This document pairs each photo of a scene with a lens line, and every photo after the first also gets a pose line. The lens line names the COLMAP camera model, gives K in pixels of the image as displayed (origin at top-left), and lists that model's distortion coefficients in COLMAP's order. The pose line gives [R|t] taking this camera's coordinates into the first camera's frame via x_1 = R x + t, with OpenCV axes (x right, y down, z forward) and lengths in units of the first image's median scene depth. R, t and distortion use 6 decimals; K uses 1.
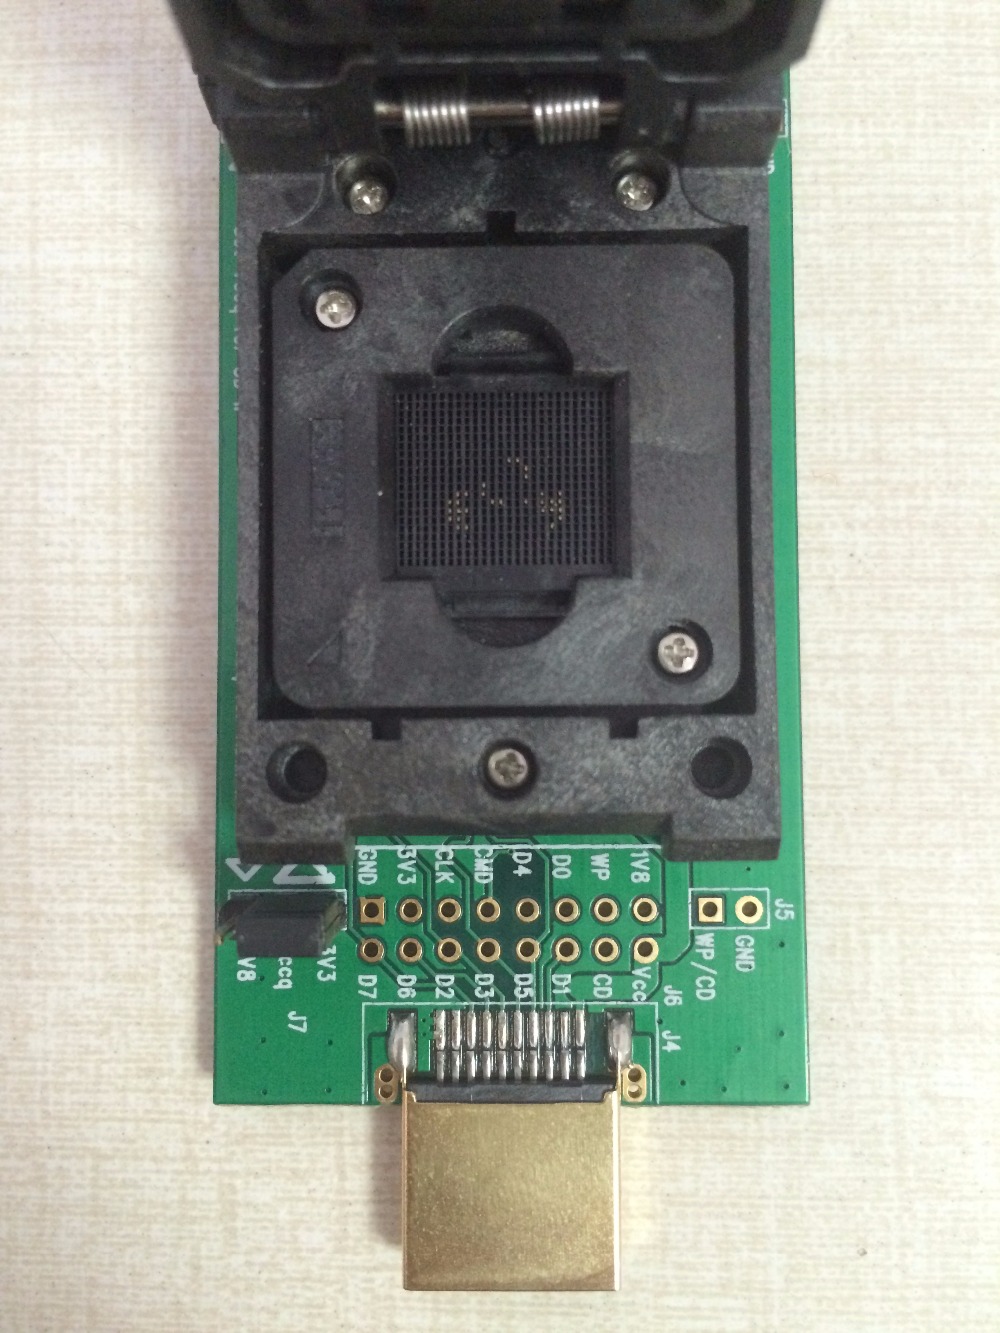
lens RADIAL K [[1204.3, 0, 508.1], [0, 1204.3, 660.4], [0, 0, 1]] dist [0.075900, -0.161543]
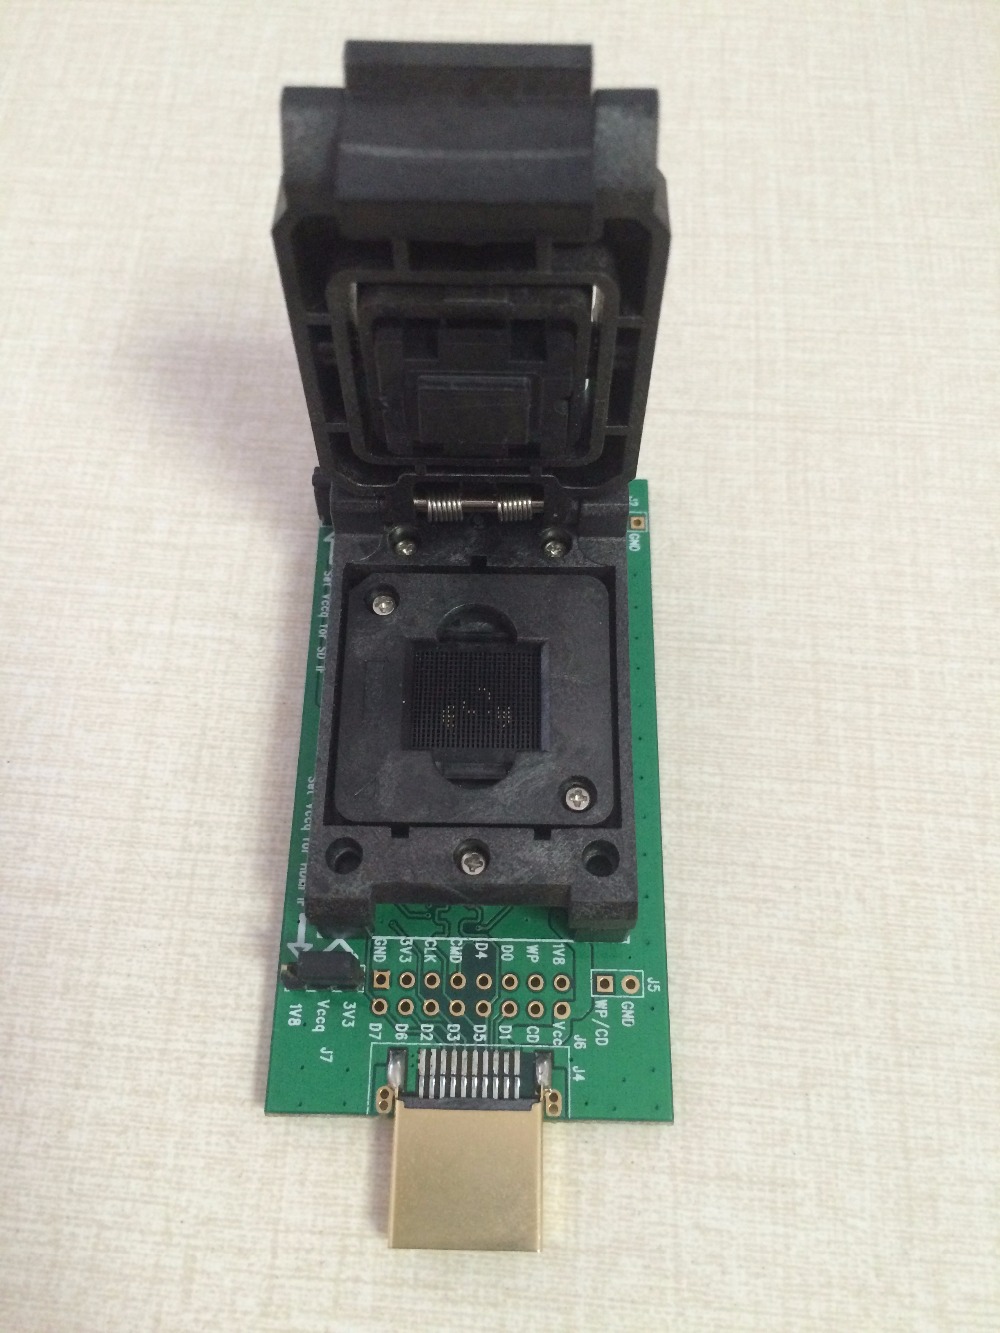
lens RADIAL K [[1193.2, 0, 506.9], [0, 1193.2, 669.9], [0, 0, 1]] dist [0.079256, -0.155687]
pose [[0.999727, 0.023096, -0.003448, 0.040981], [-0.022825, 0.935306, -0.353104, 0.372354], [-0.004930, 0.353086, 0.935578, -0.542174]]
